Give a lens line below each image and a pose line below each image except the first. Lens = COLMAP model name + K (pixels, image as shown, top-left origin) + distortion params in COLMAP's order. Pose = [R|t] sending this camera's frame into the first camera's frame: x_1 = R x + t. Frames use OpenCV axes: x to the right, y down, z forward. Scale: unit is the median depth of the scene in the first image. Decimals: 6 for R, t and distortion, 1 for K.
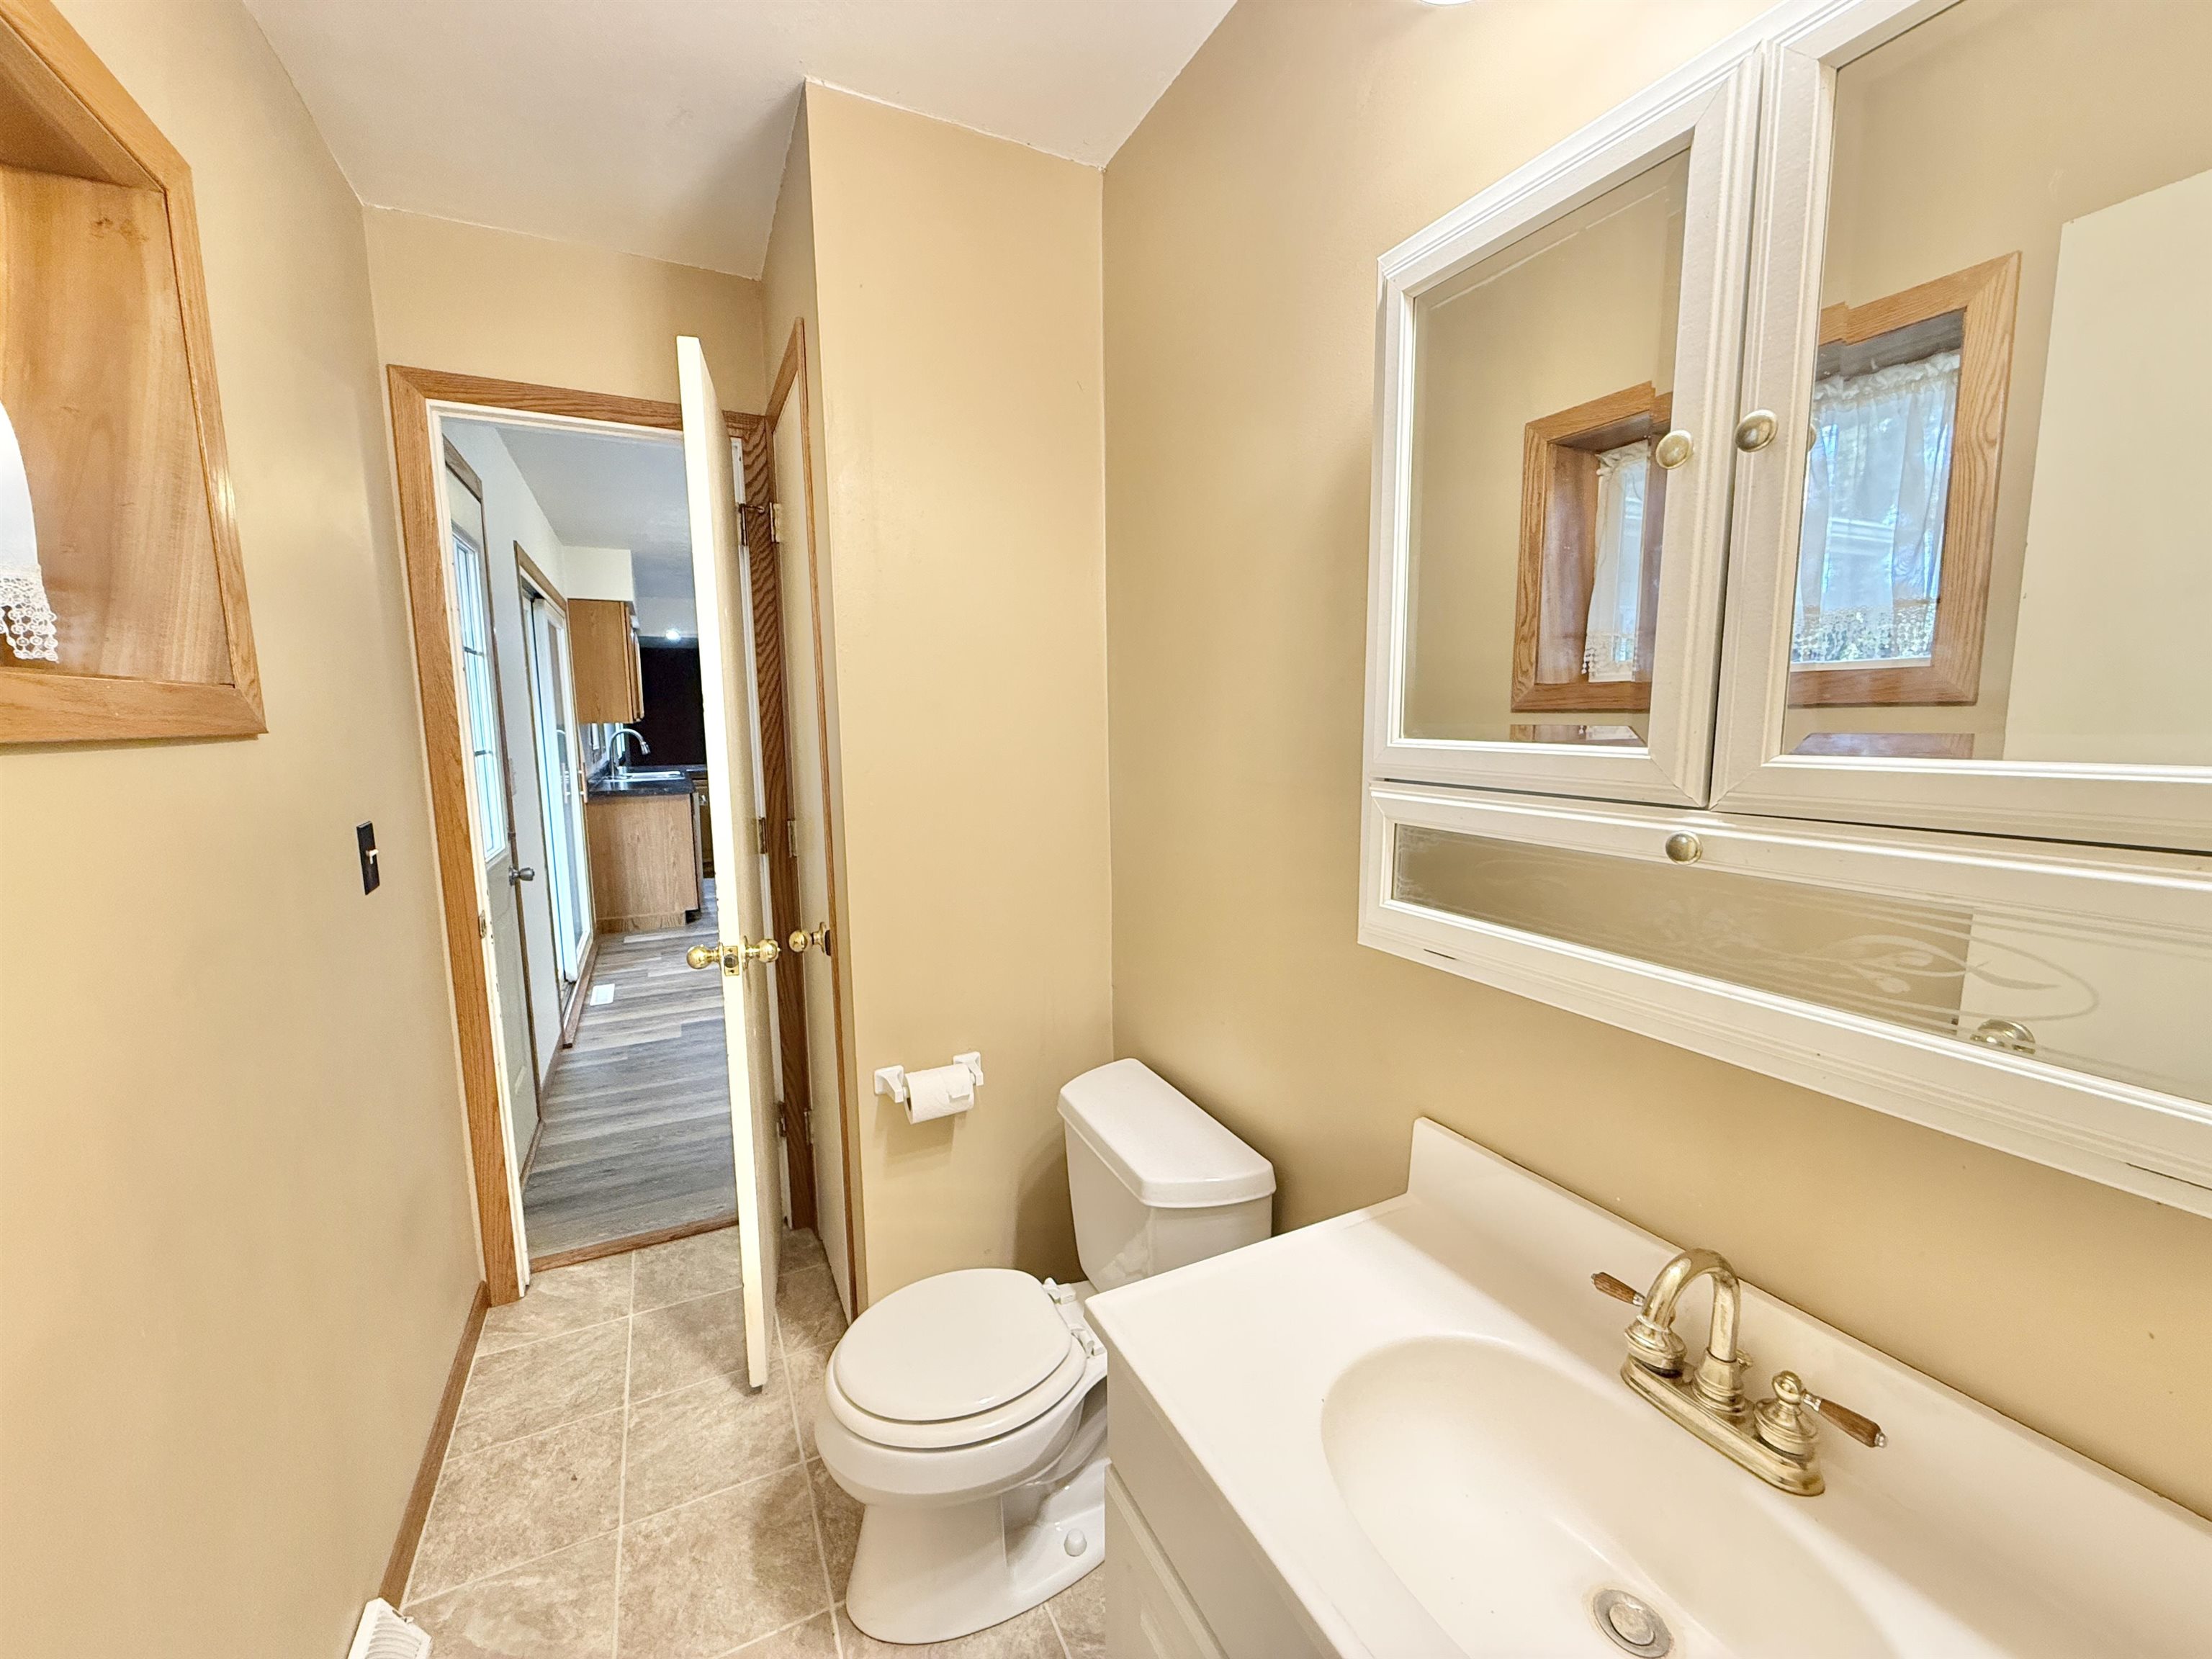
lens RADIAL K [[883.0, 0, 1104.8], [0, 883.0, 827.1], [0, 0, 1]] dist [-0.004236, 0.000358]
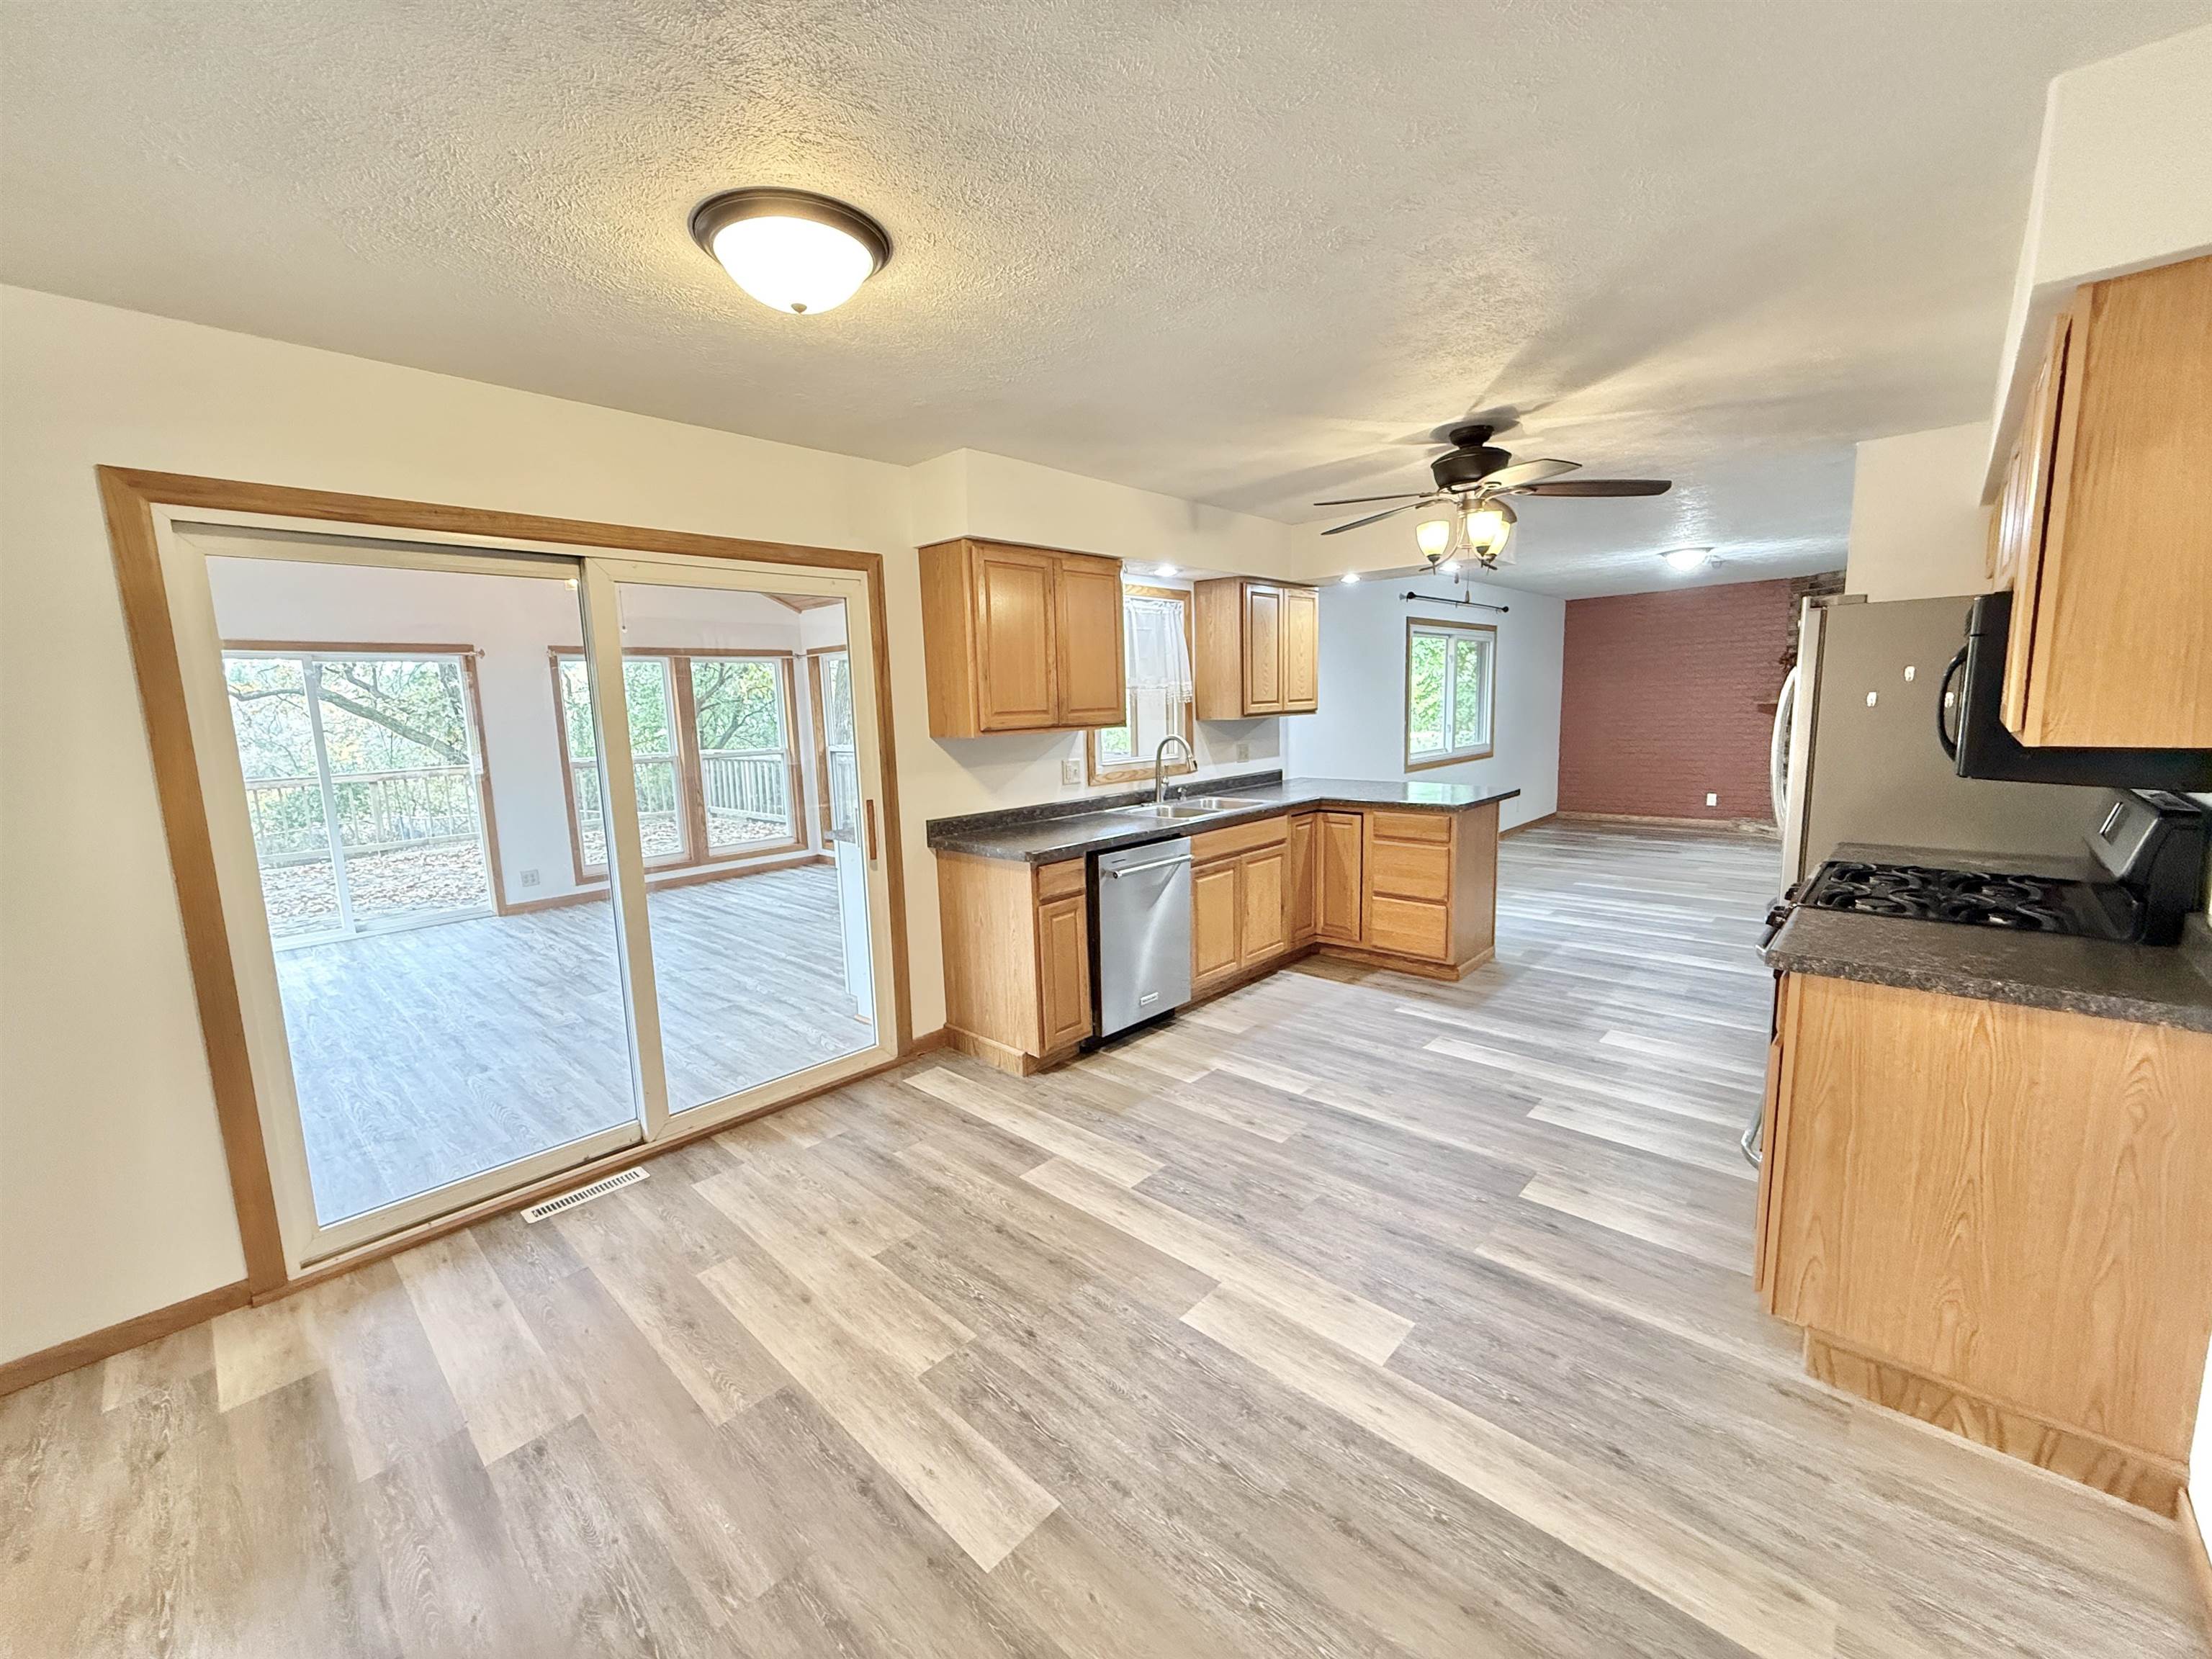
lens RADIAL K [[880.2, 0, 1100.5], [0, 880.2, 827.3], [0, 0, 1]] dist [0.000128, 0.000010]
pose [[0.345596, 0.132699, -0.928953, 0.135291], [-0.092872, 0.989927, 0.106858, -0.225695], [0.933776, 0.049344, 0.354439, 1.498653]]
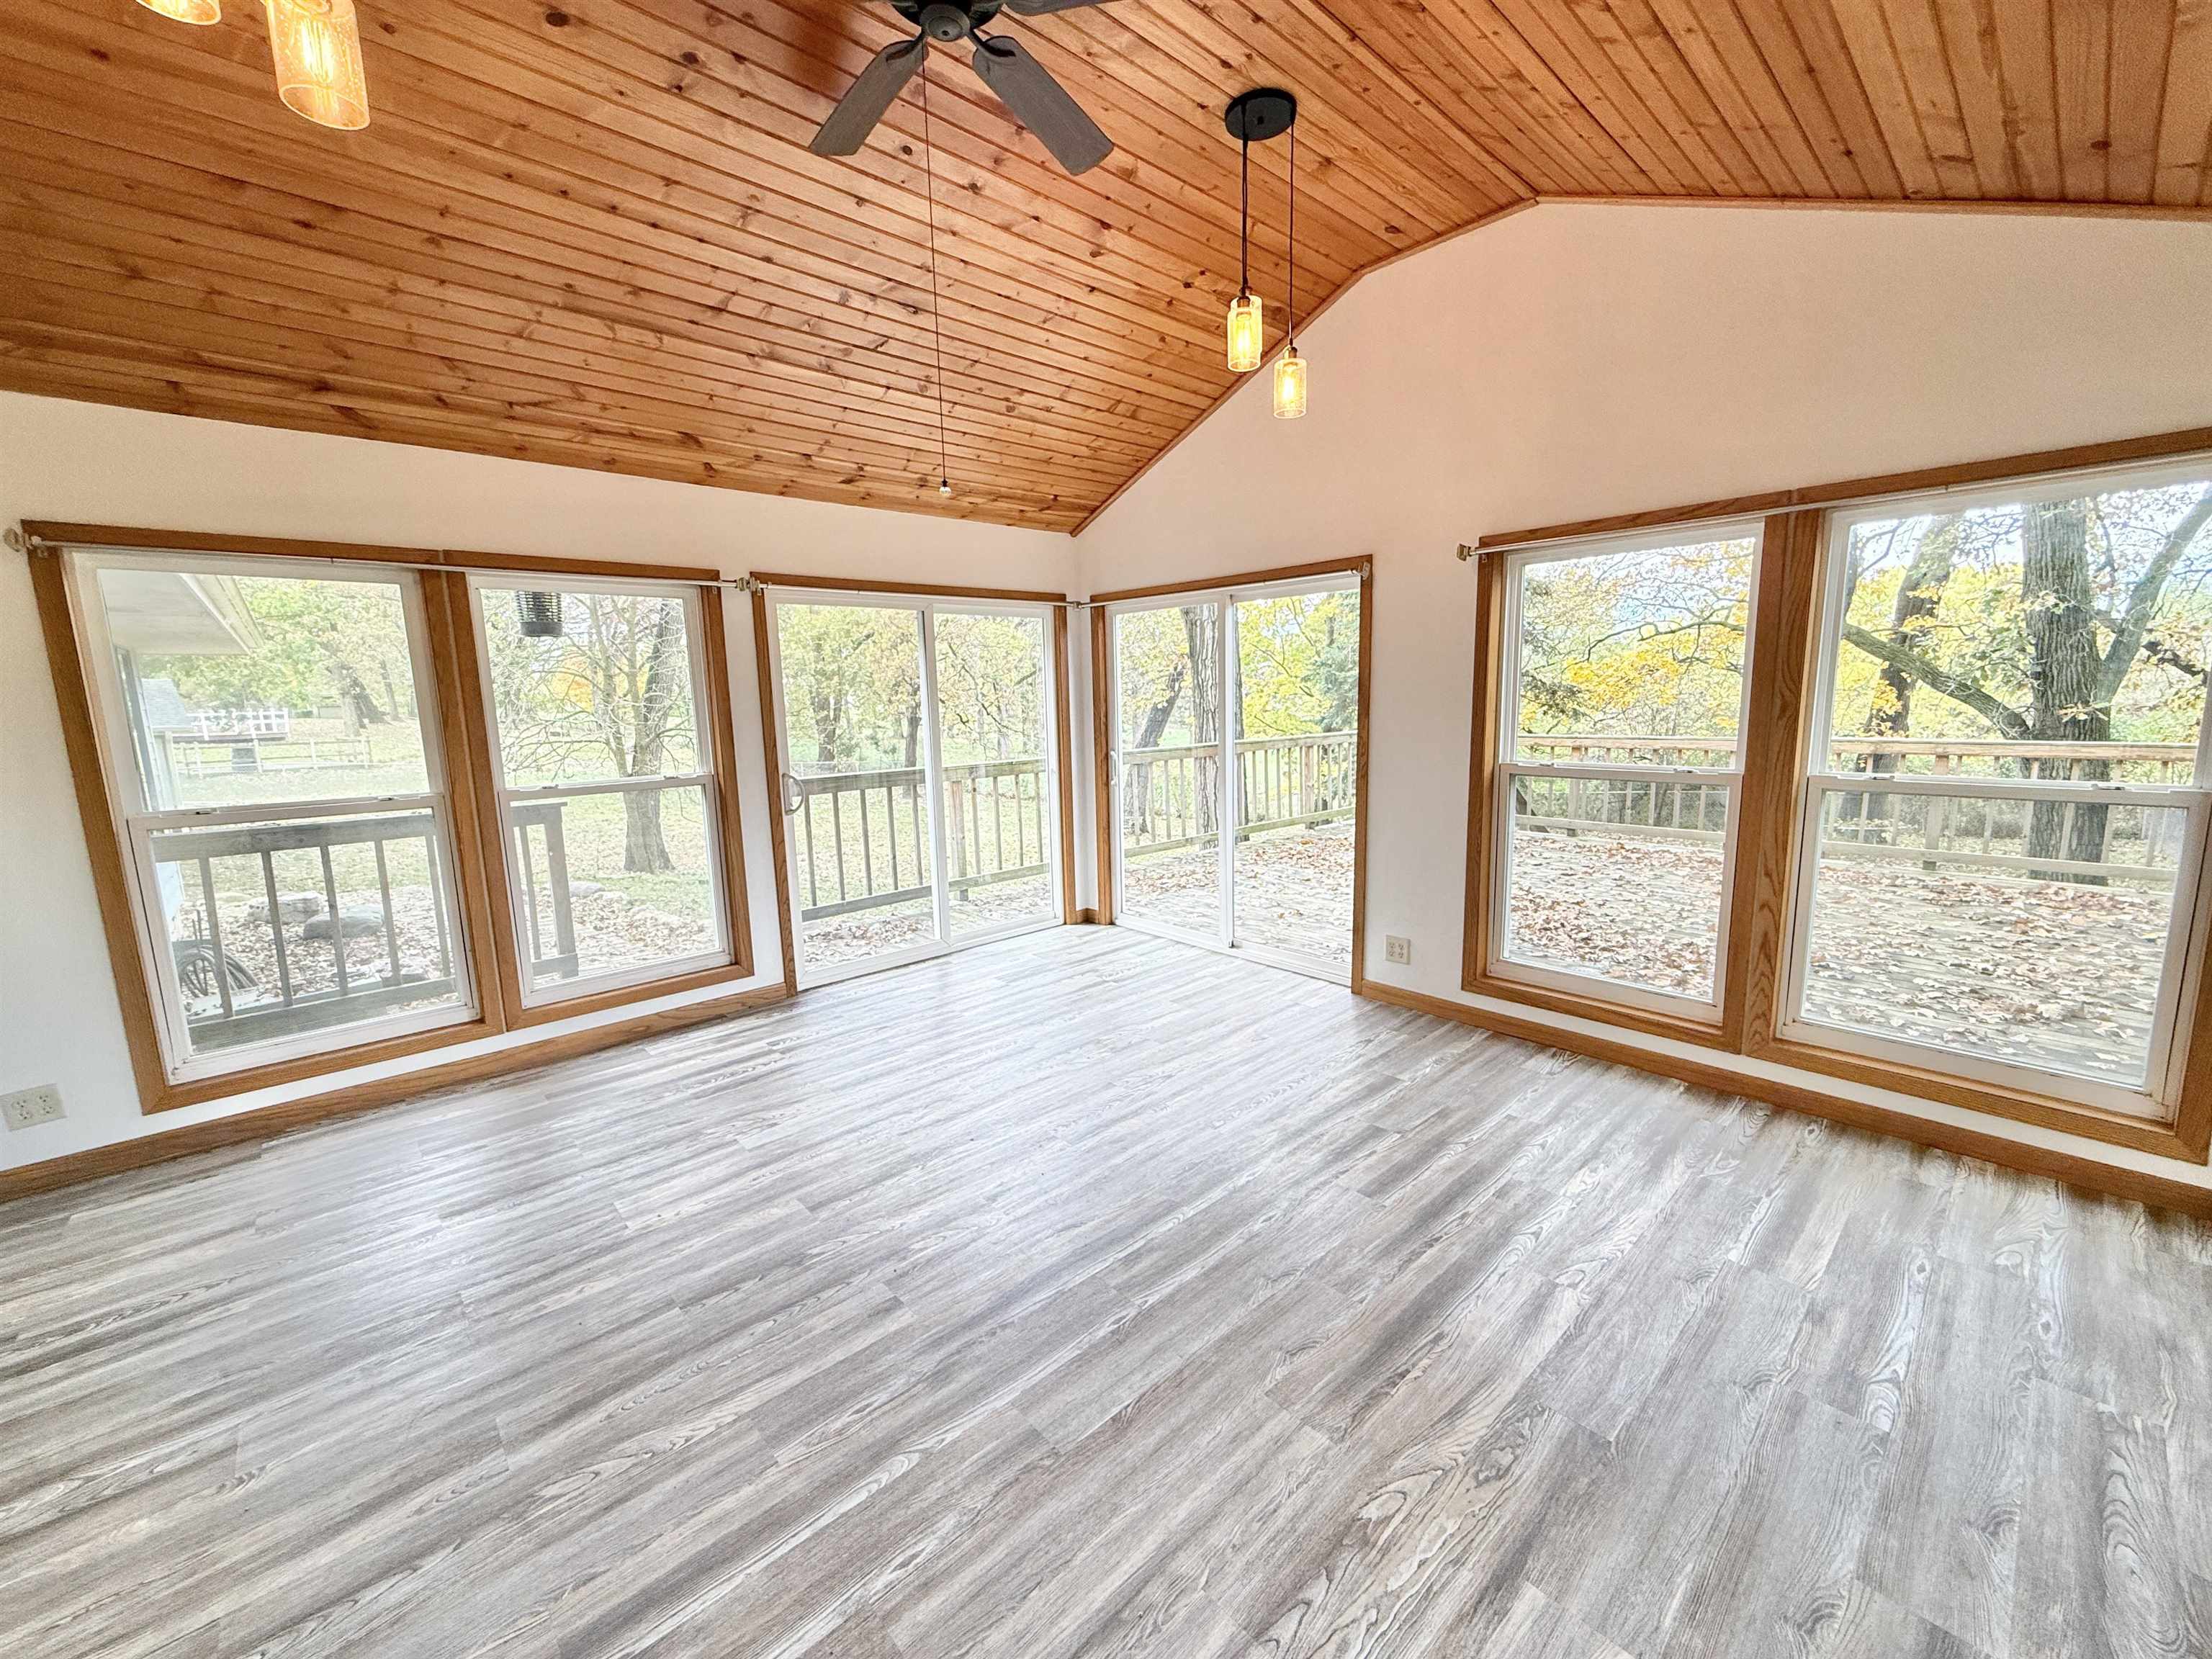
lens RADIAL K [[883.0, 0, 1104.8], [0, 883.0, 827.1], [0, 0, 1]] dist [-0.004236, 0.000358]
pose [[-0.962289, 0.075498, -0.261343, -1.558012], [-0.000159, 0.960560, 0.278074, -0.264451], [0.272030, 0.267629, -0.924324, 1.964539]]
